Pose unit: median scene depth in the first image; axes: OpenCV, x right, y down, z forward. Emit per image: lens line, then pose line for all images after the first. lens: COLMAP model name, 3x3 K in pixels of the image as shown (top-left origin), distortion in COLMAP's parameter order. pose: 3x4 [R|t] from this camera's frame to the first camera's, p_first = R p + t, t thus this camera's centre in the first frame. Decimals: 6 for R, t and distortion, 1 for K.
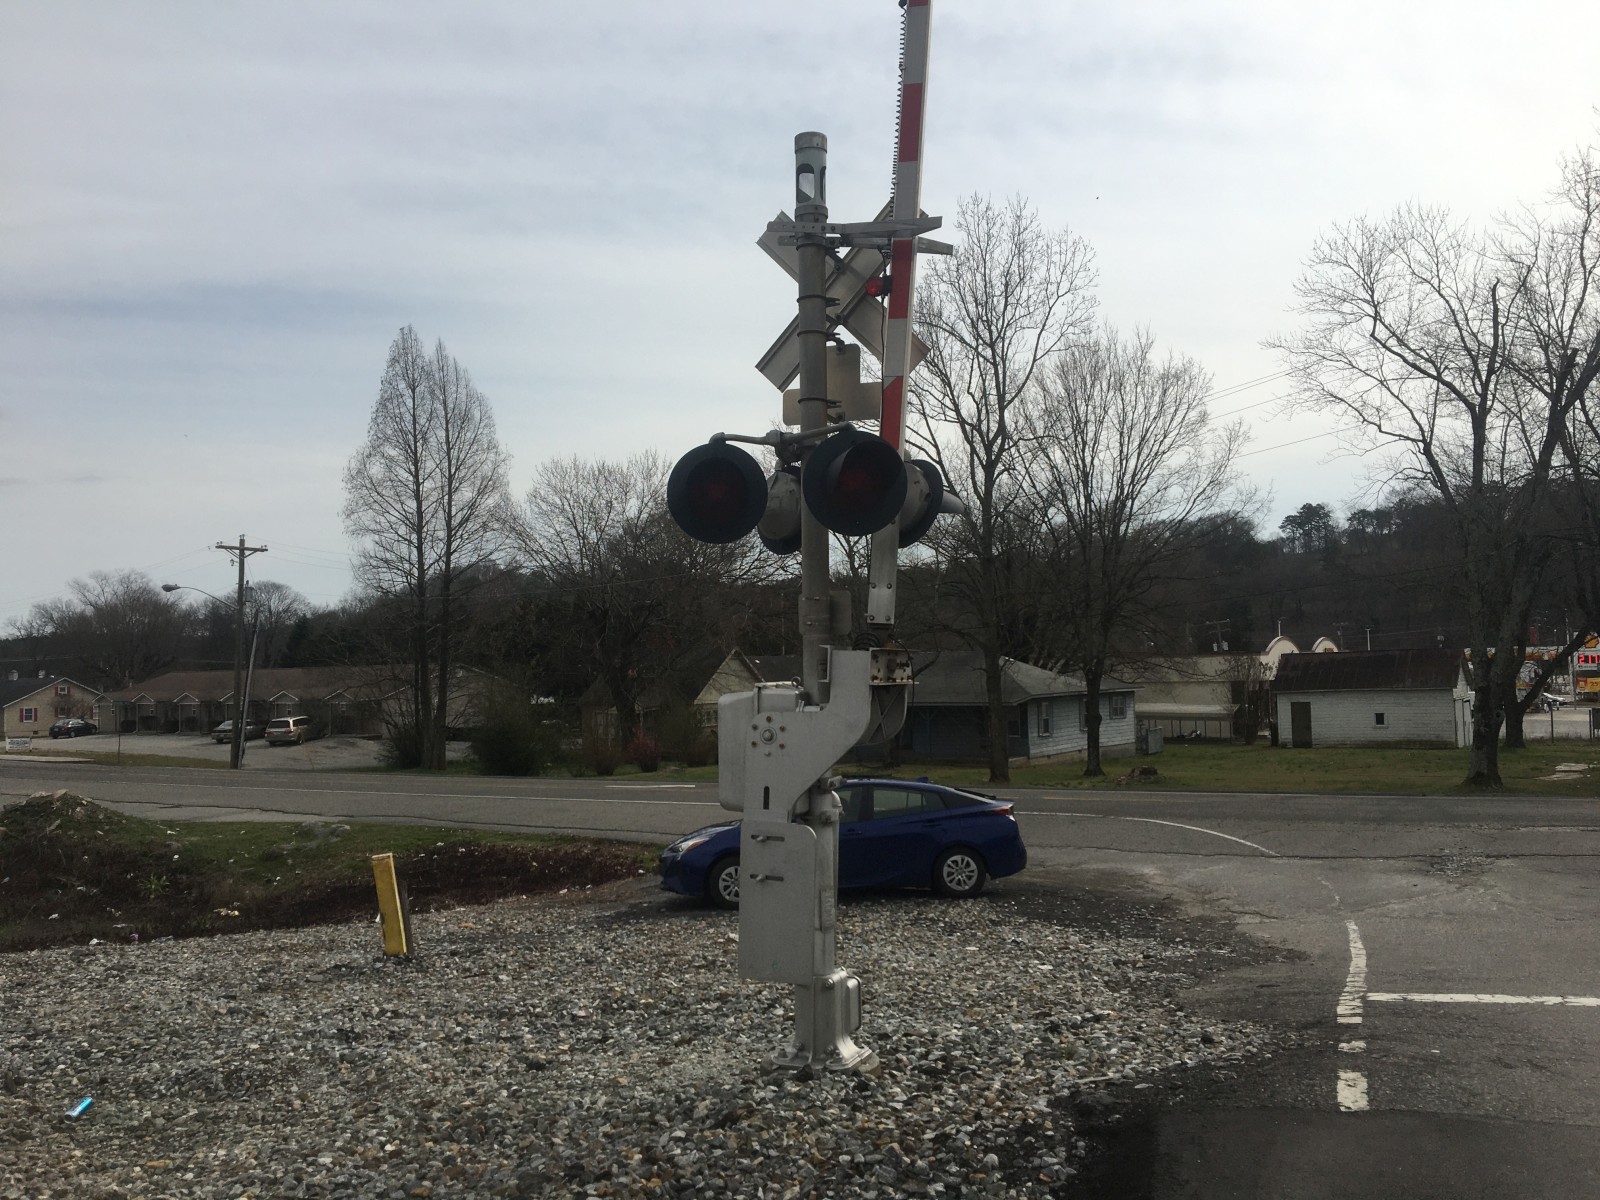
lens RADIAL K [[1340.3, 0, 802.5], [0, 1340.3, 645.8], [0, 0, 1]] dist [0.103515, 0.001106]
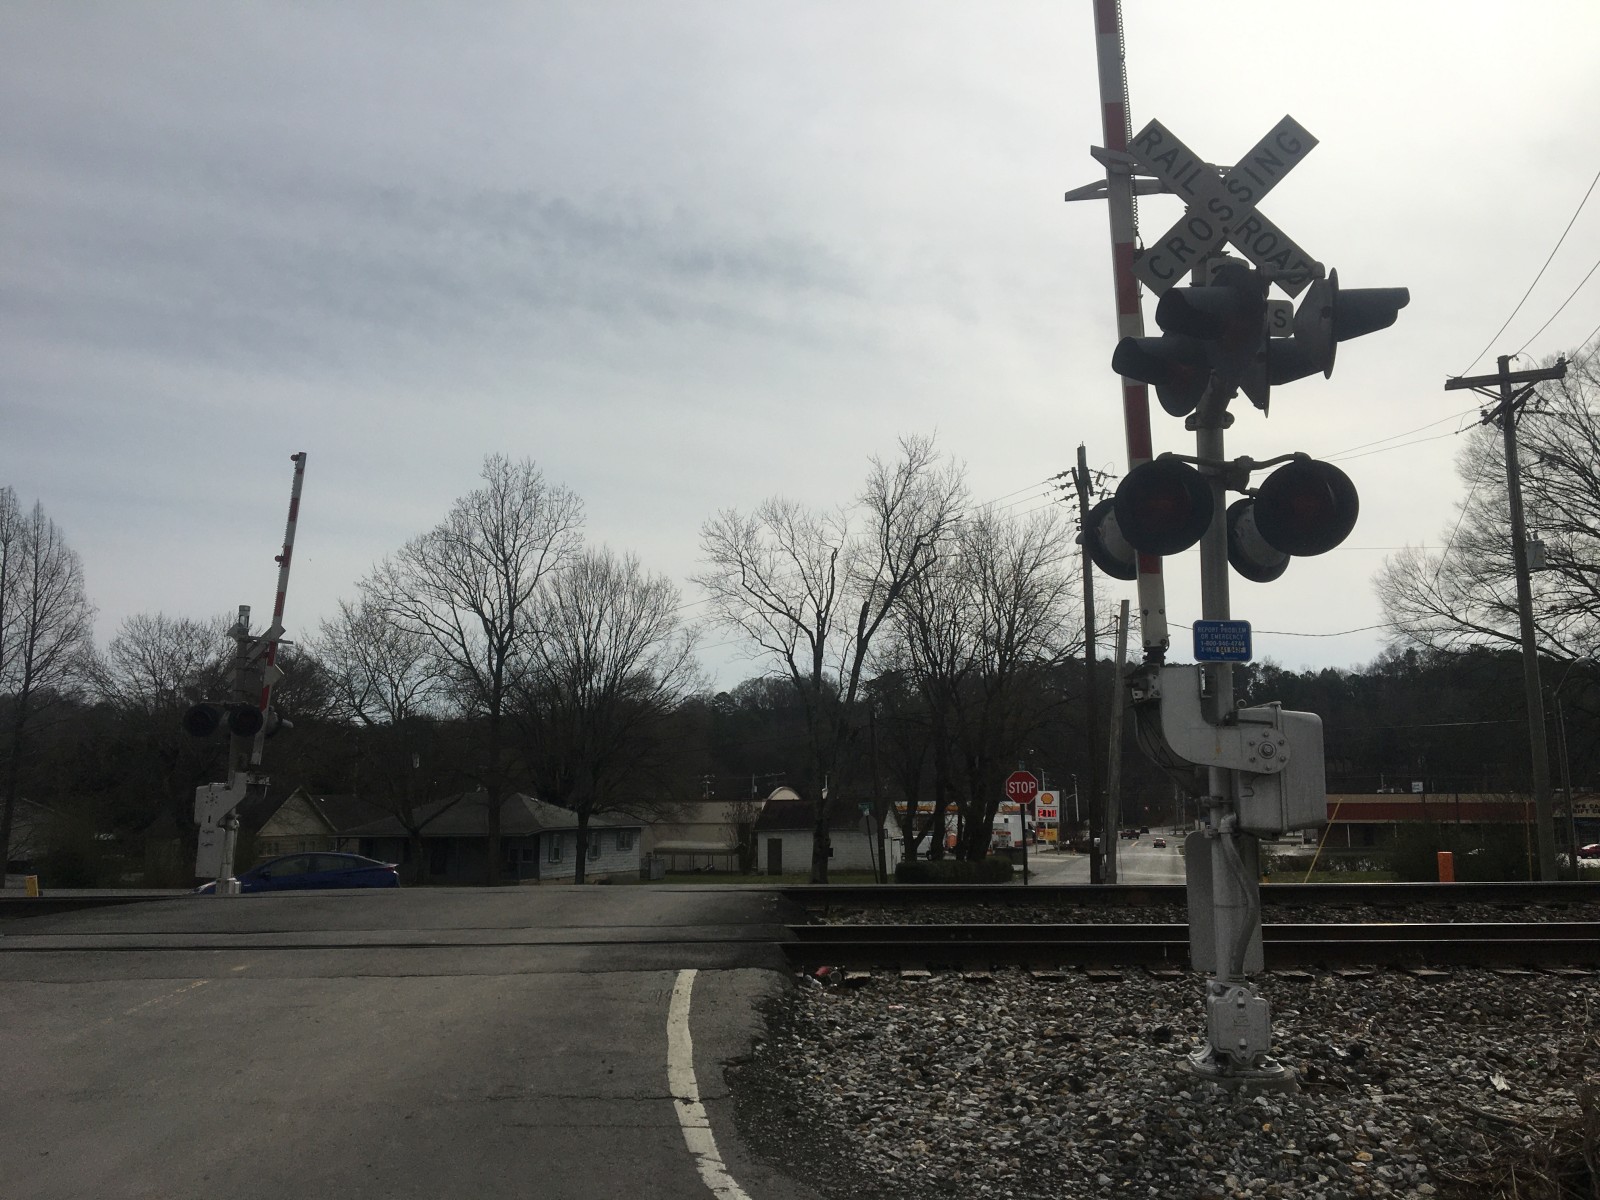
lens RADIAL K [[1382.2, 0, 801.5], [0, 1382.2, 611.7], [0, 0, 1]] dist [0.096354, -0.136538]
pose [[0.964043, 0.057327, 0.259489, 0.048595], [-0.022815, 0.990705, -0.134104, 0.004588], [-0.264765, 0.123362, 0.956390, -0.289039]]
